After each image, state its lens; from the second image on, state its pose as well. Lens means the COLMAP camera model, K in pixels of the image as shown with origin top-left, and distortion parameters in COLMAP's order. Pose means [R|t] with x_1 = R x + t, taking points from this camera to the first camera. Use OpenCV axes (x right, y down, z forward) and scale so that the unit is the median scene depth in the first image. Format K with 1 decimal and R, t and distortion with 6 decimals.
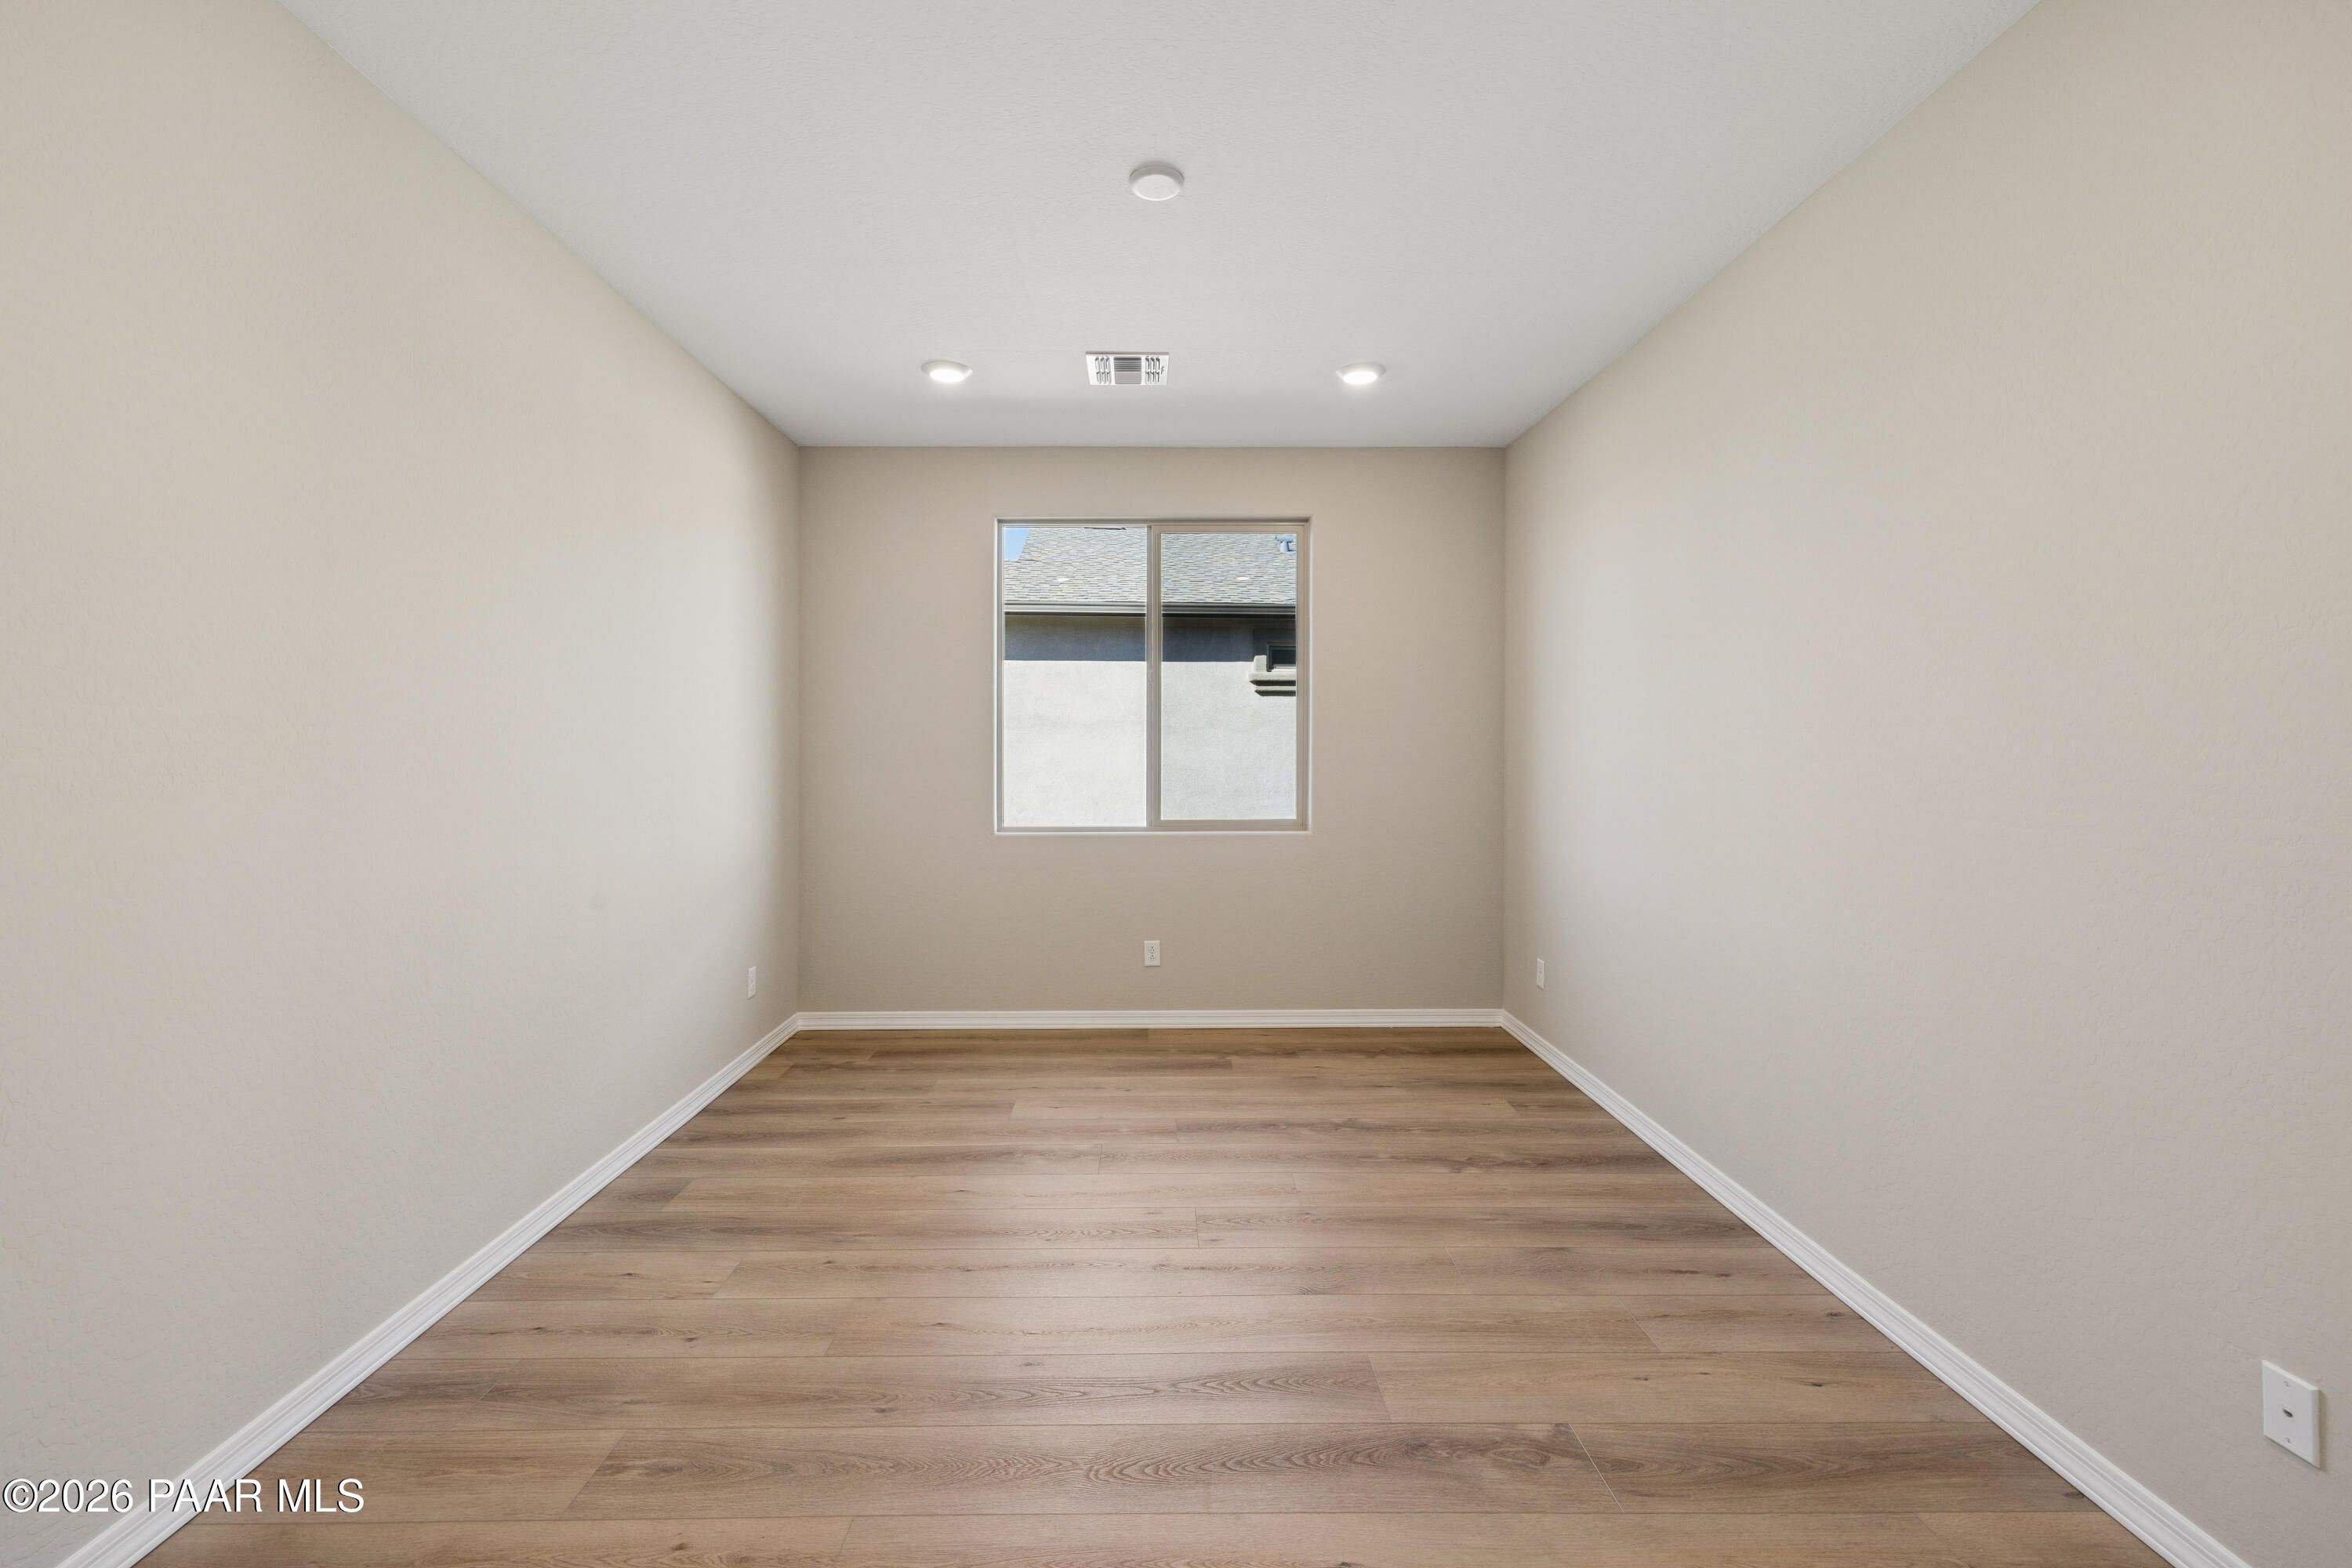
lens RADIAL K [[1003.8, 0, 1167.1], [0, 1003.8, 751.4], [0, 0, 1]] dist [0.000471, 0.000911]
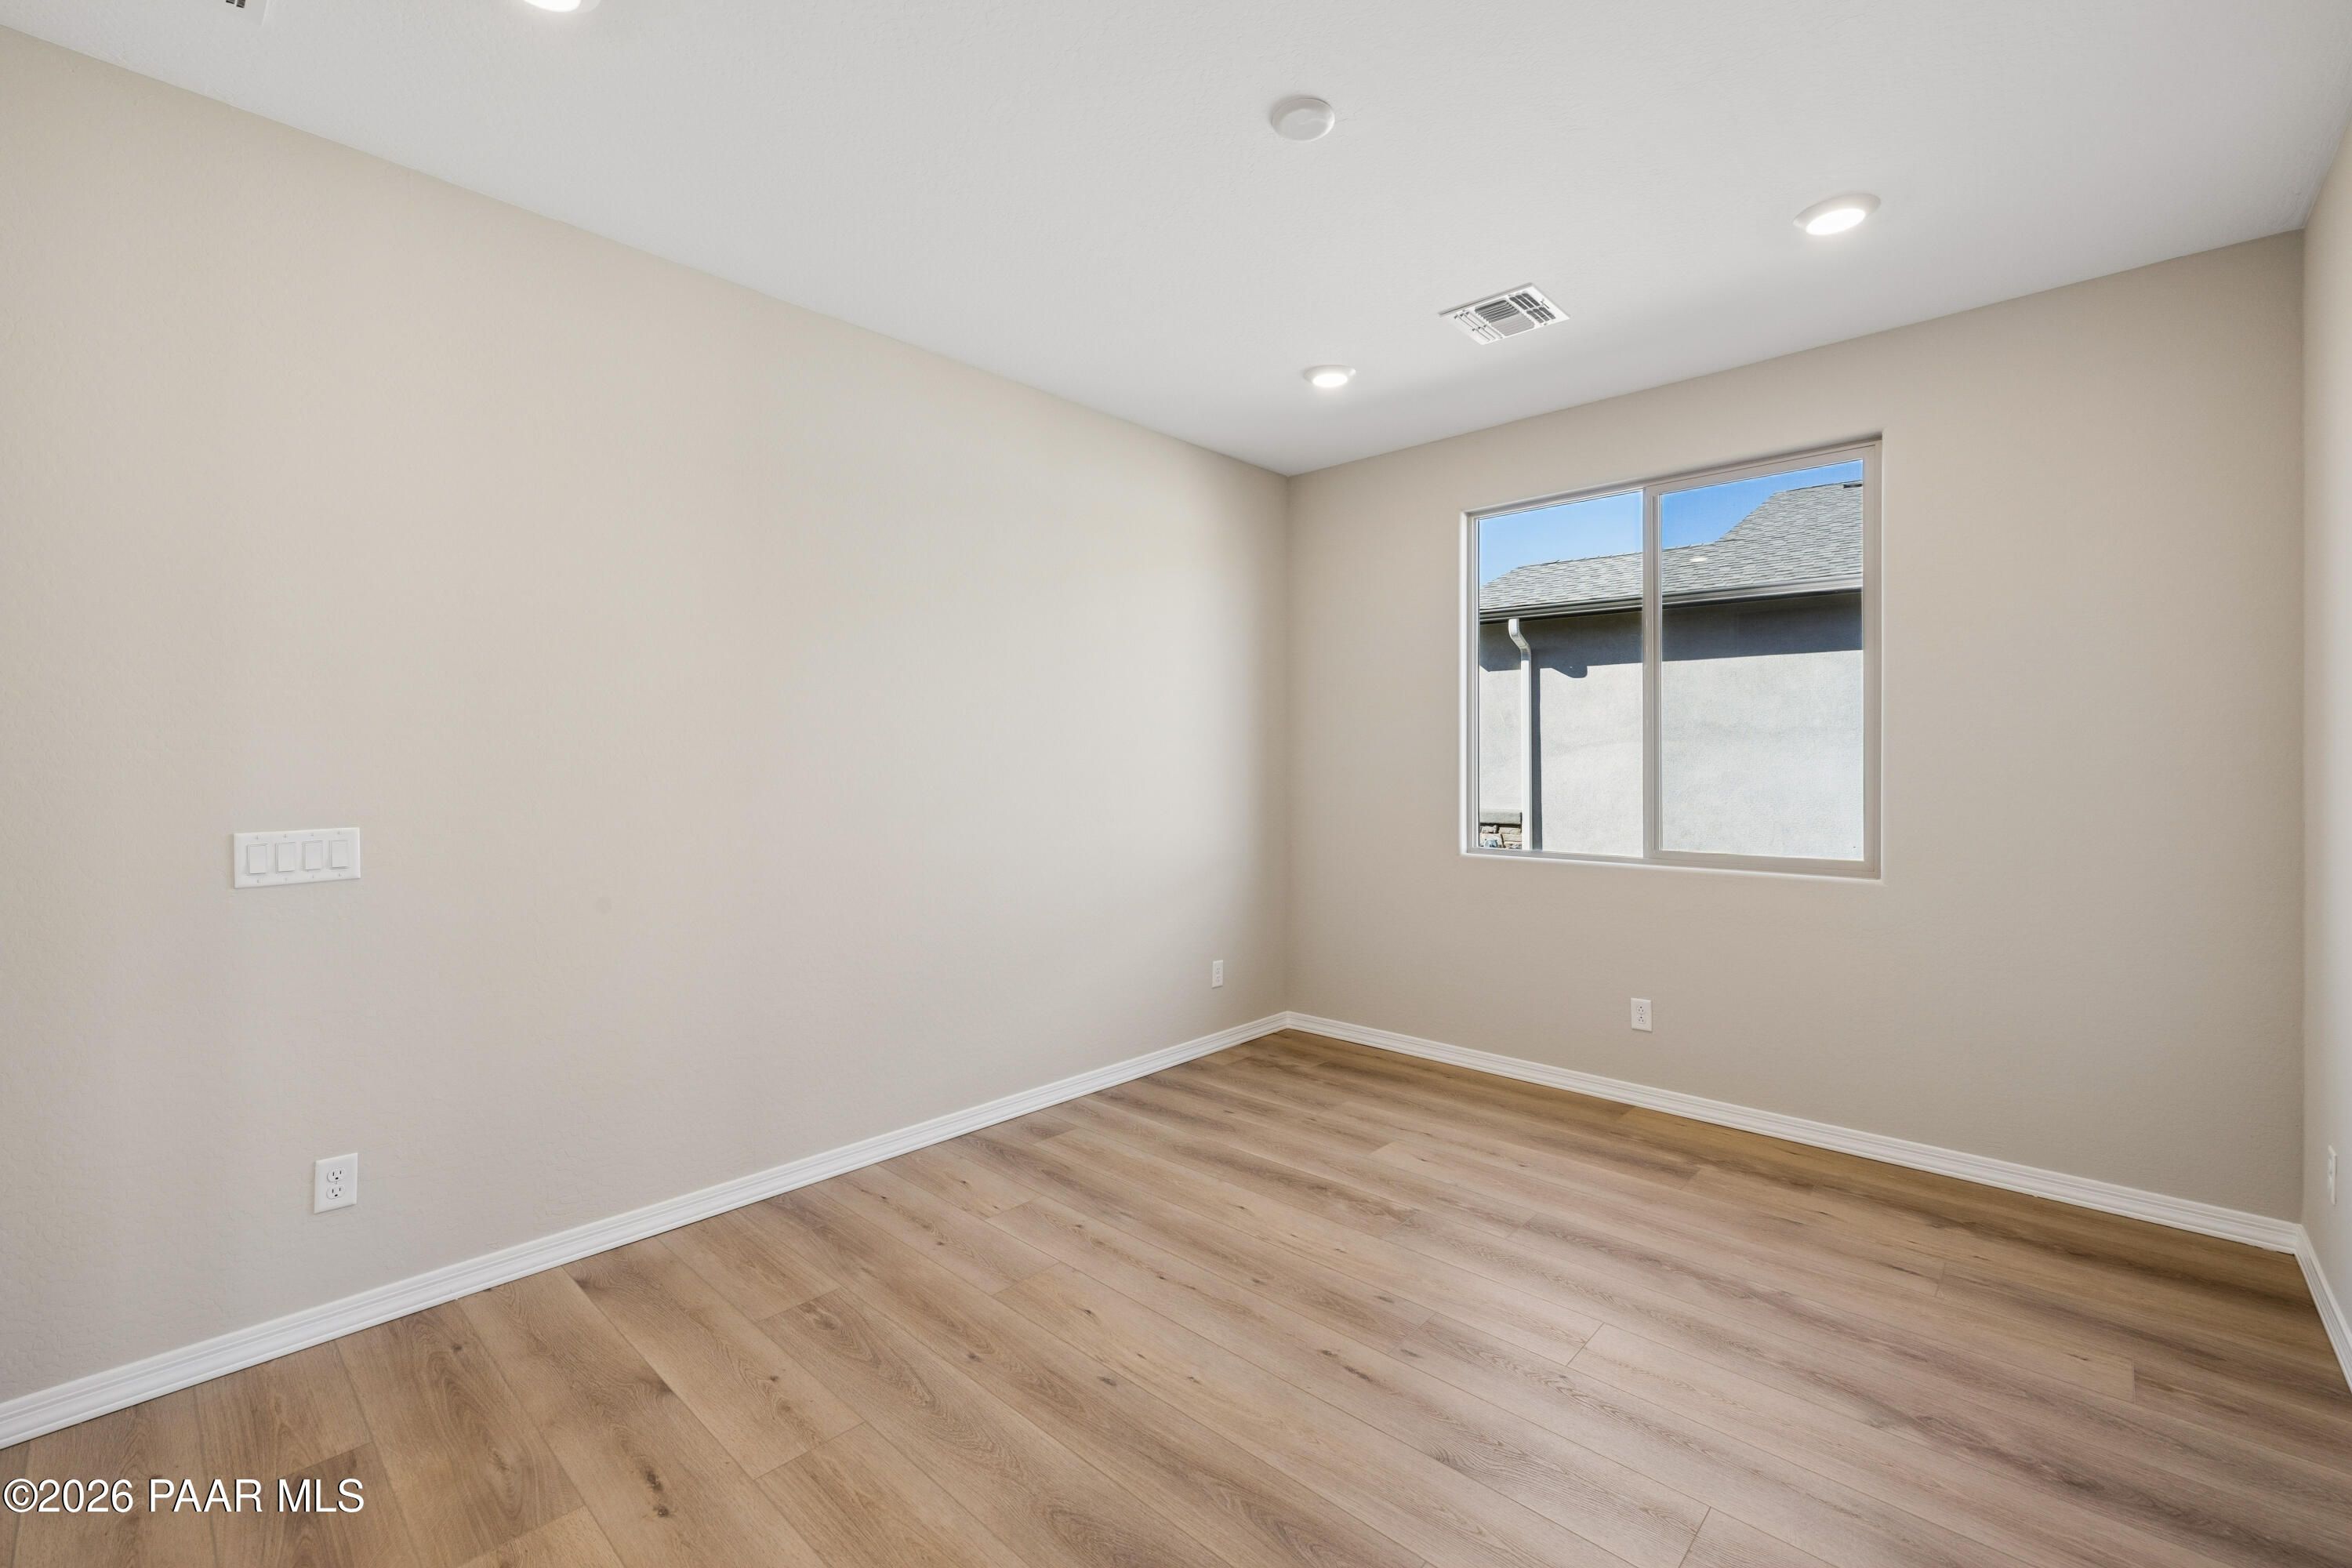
lens RADIAL K [[1003.8, 0, 1181.4], [0, 1003.8, 765.4], [0, 0, 1]] dist [0.000471, 0.000911]
pose [[0.711976, 0.001083, -0.702203, 0.358751], [-0.000884, 0.999999, 0.000646, -0.000341], [0.702203, 0.000161, 0.711977, 0.199921]]
